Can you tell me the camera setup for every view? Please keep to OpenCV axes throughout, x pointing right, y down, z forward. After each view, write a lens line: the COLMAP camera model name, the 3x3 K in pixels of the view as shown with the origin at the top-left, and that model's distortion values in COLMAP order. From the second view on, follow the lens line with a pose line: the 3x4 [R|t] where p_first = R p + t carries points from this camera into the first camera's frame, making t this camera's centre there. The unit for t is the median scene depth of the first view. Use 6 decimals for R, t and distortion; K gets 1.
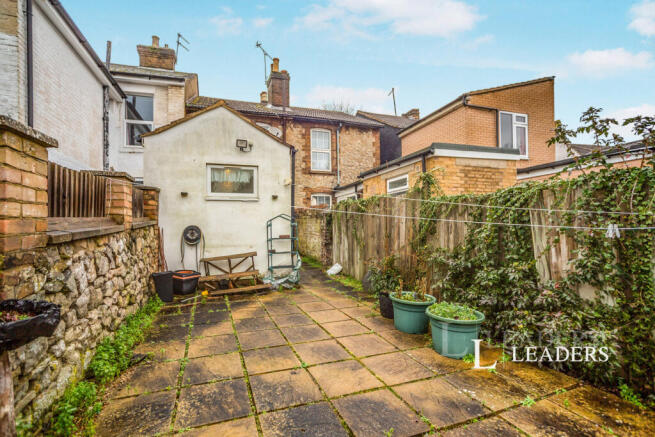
lens RADIAL K [[299.8, 0, 327.4], [0, 299.8, 217.1], [0, 0, 1]] dist [-0.022646, -0.000105]
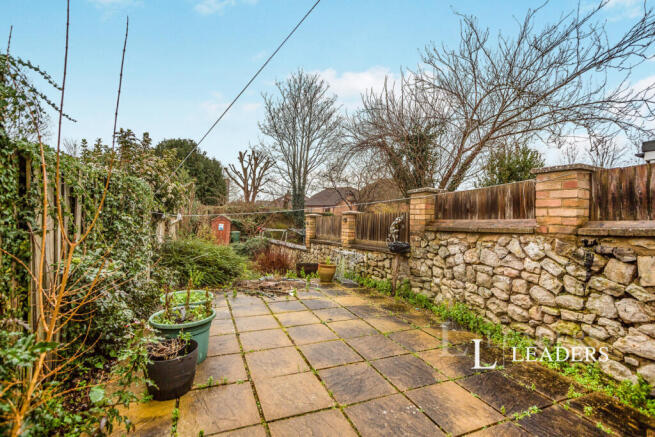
lens RADIAL K [[299.8, 0, 327.2], [0, 299.8, 219.5], [0, 0, 1]] dist [-0.022646, -0.000105]
pose [[-0.999724, -0.021817, -0.008721, -0.059501], [-0.021747, 0.999731, -0.008031, 0.029797], [0.008894, -0.007839, -0.999930, 1.976120]]
